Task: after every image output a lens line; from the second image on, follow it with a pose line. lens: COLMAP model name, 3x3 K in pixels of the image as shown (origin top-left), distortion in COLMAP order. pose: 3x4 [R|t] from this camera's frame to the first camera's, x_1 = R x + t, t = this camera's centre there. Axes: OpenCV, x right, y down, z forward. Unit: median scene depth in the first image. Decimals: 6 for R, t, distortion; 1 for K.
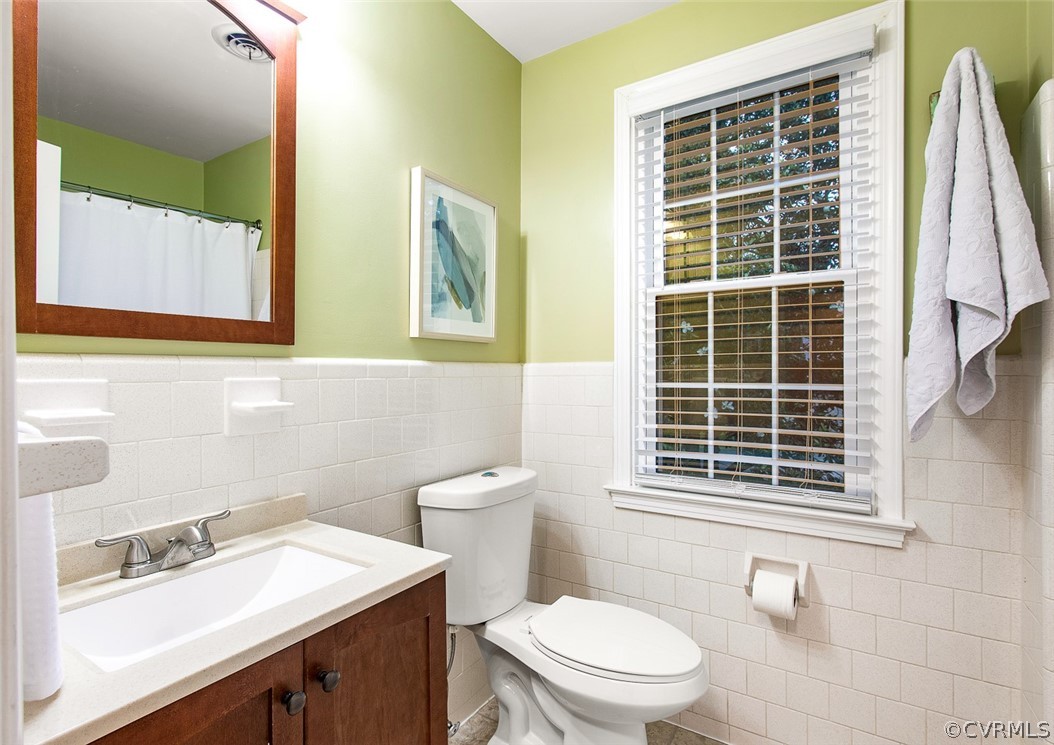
lens RADIAL K [[541.5, 0, 522.6], [0, 541.5, 371.9], [0, 0, 1]] dist [-0.004068, -0.000019]
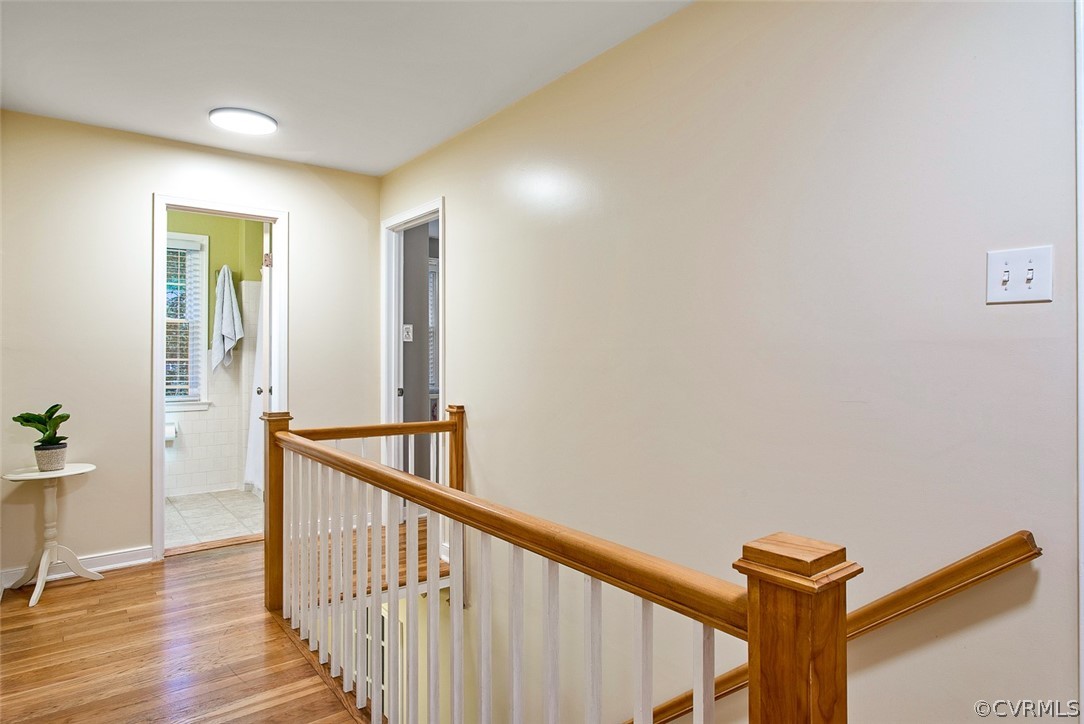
lens RADIAL K [[639.0, 0, 540.4], [0, 639.0, 358.4], [0, 0, 1]] dist [-0.049574, -0.000889]
pose [[0.339184, -0.002341, 0.940717, -2.186416], [-0.003746, 0.999986, 0.003839, 0.002905], [-0.940713, -0.004826, 0.339170, -2.165615]]
